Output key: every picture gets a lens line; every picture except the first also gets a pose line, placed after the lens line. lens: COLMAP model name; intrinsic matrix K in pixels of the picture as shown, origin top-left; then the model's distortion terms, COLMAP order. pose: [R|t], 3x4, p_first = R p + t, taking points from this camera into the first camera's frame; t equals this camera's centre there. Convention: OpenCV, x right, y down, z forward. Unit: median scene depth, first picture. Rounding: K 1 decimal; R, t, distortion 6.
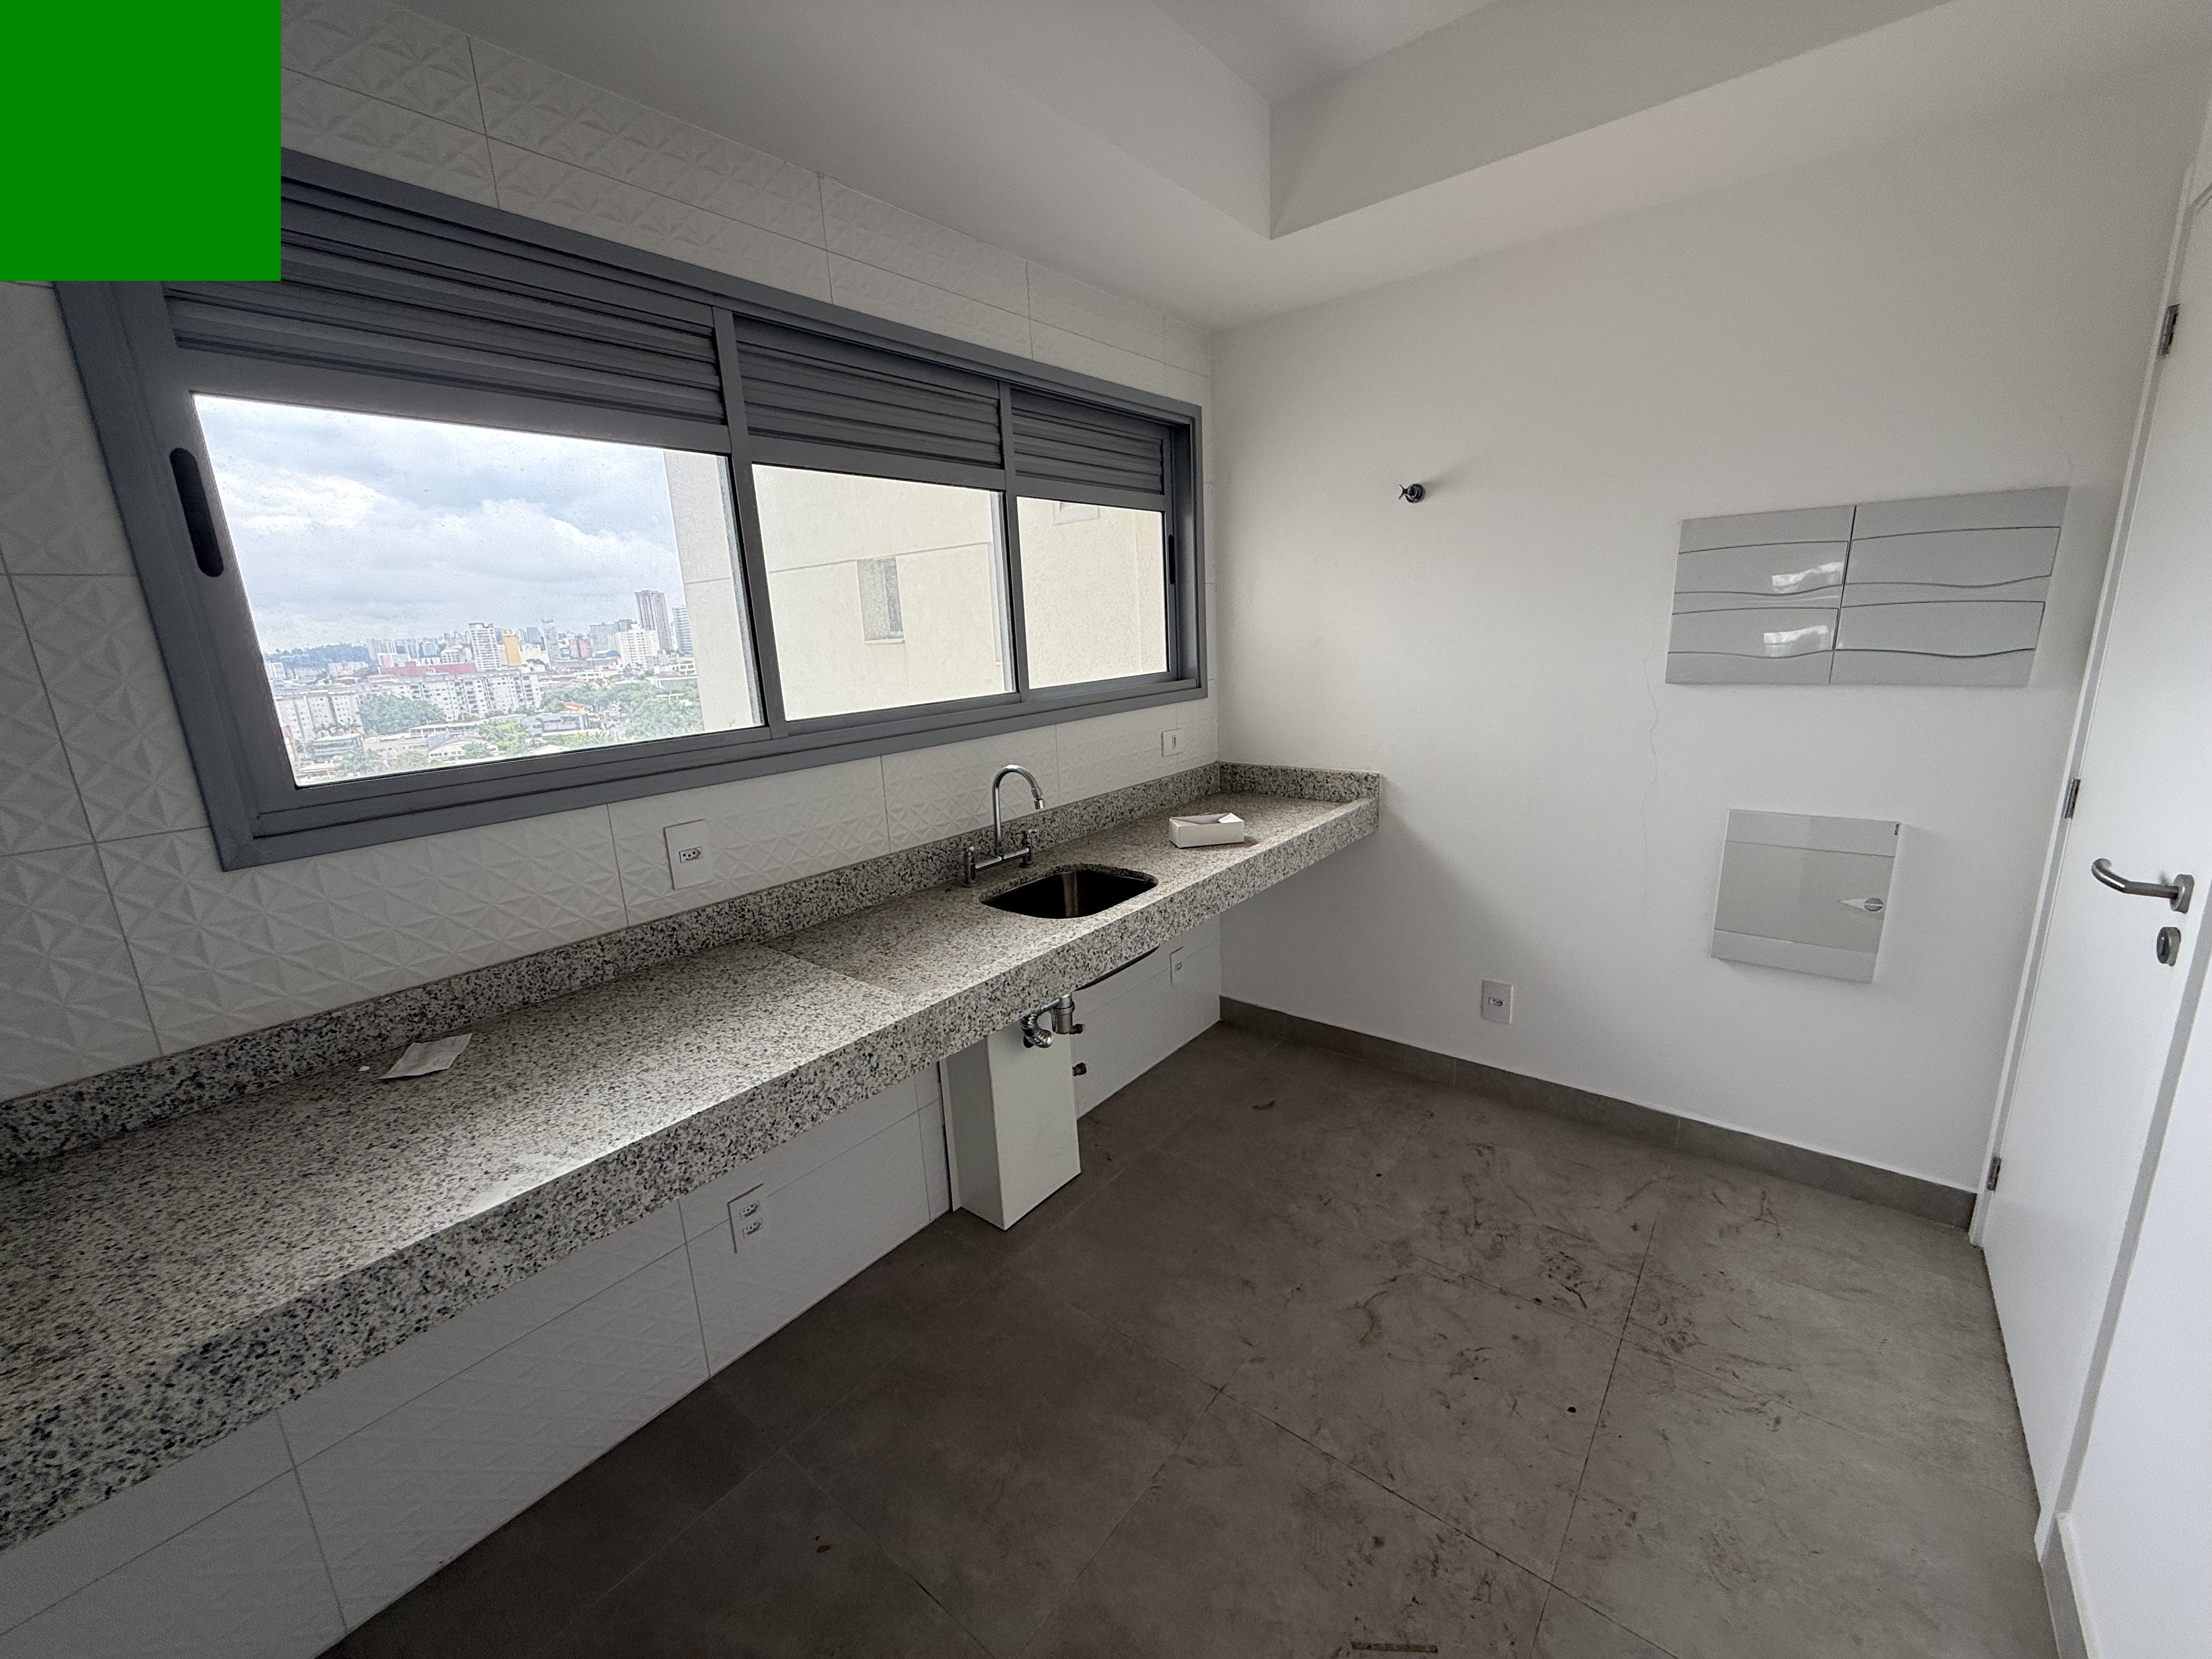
lens RADIAL K [[878.1, 0, 1103.2], [0, 878.1, 831.8], [0, 0, 1]] dist [0.001252, 0.000161]
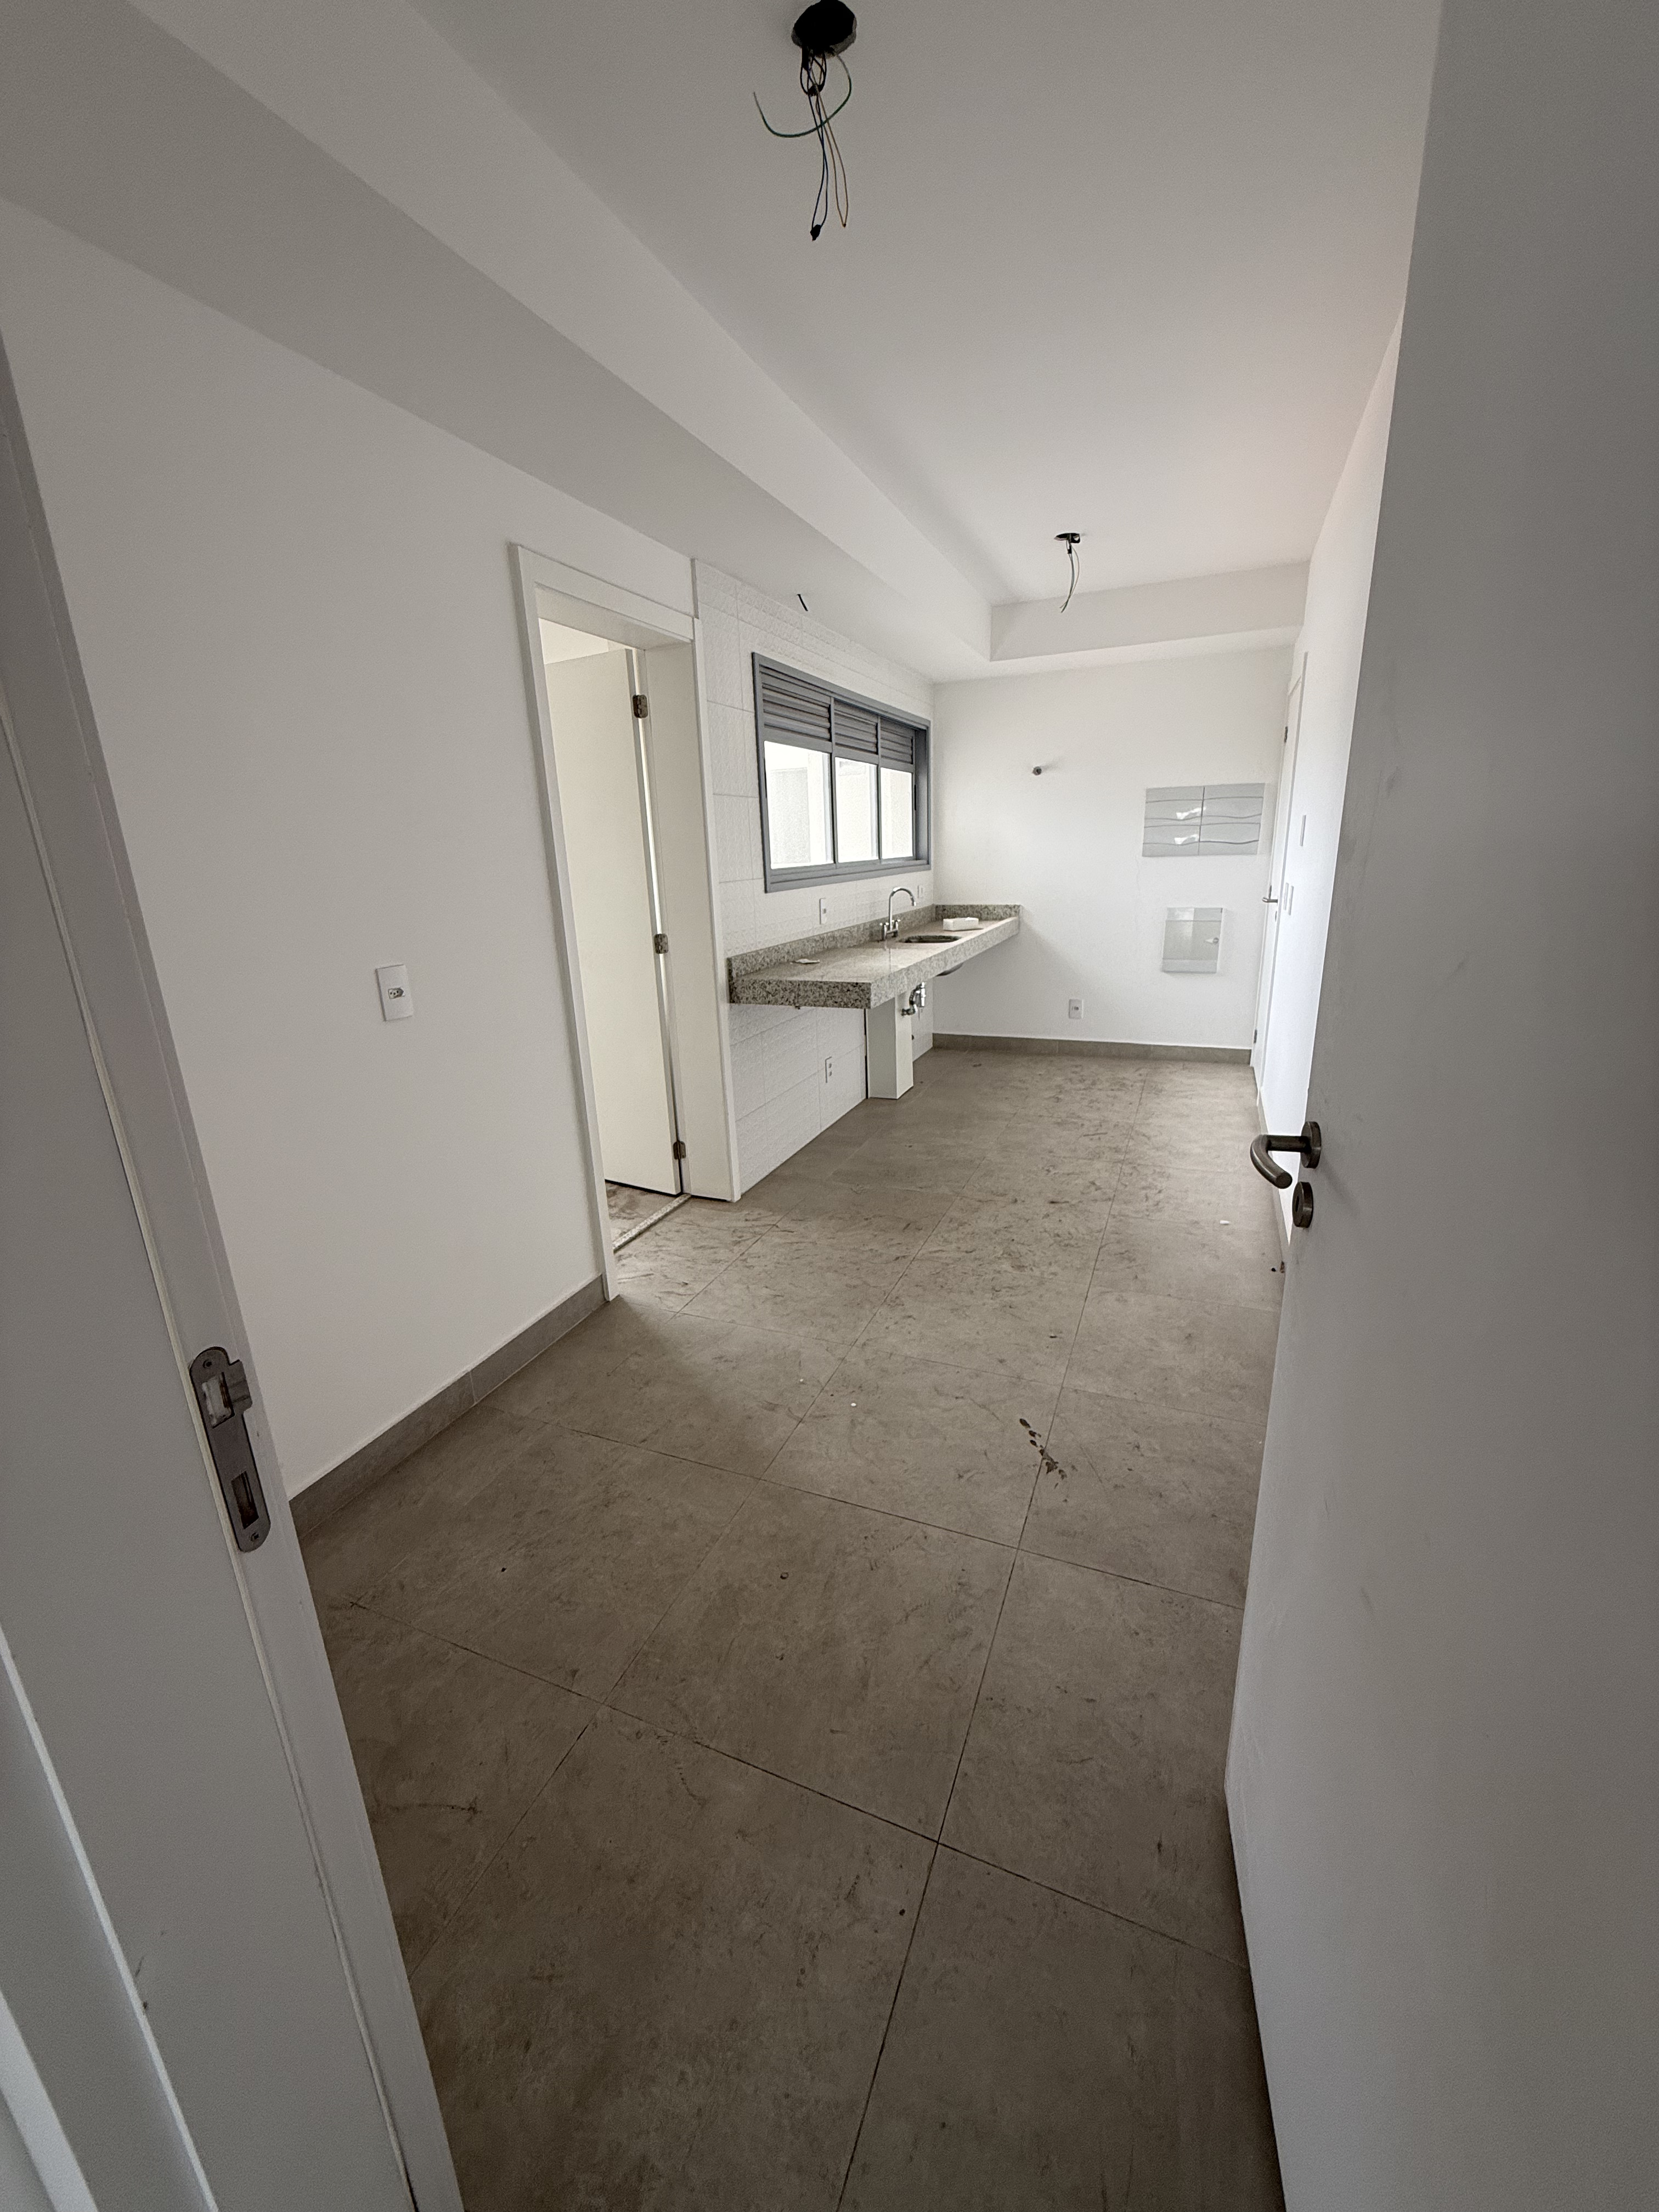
lens RADIAL K [[882.6, 0, 825.1], [0, 882.6, 1100.4], [0, 0, 1]] dist [0.000528, -0.000068]
pose [[0.960545, -0.063081, 0.270875, -0.904211], [0.052946, 0.997602, 0.044571, 0.348667], [-0.273037, -0.028471, 0.961582, -1.126266]]
